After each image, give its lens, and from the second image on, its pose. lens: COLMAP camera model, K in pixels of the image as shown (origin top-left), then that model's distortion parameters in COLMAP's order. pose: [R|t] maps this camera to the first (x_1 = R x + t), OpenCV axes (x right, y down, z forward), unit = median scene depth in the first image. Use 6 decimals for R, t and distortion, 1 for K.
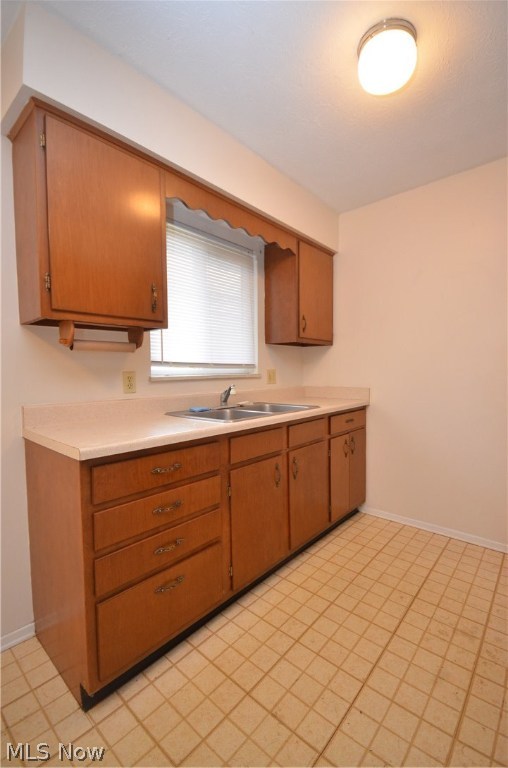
lens RADIAL K [[347.0, 0, 256.4], [0, 347.0, 382.6], [0, 0, 1]] dist [0.007753, -0.005118]
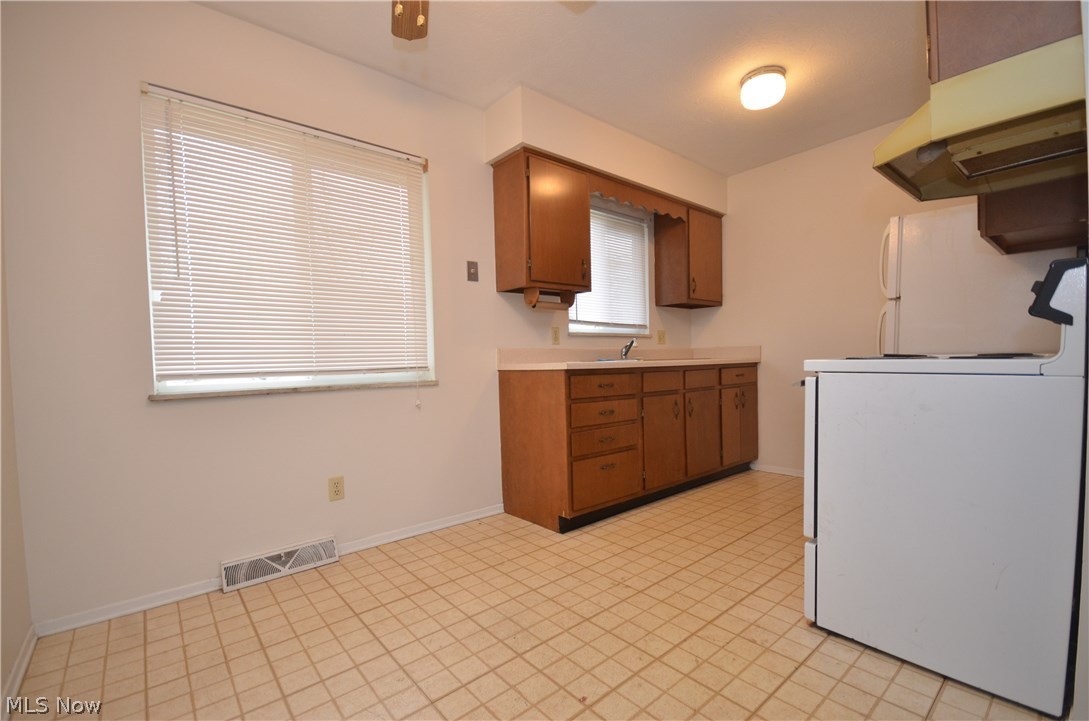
lens RADIAL K [[492.1, 0, 525.9], [0, 492.1, 378.7], [0, 0, 1]] dist [0.007753, -0.005118]
pose [[0.987451, -0.010482, -0.157575, -0.161025], [0.010744, 0.999942, 0.000808, 0.129746], [0.157557, -0.002491, 0.987507, -0.676357]]
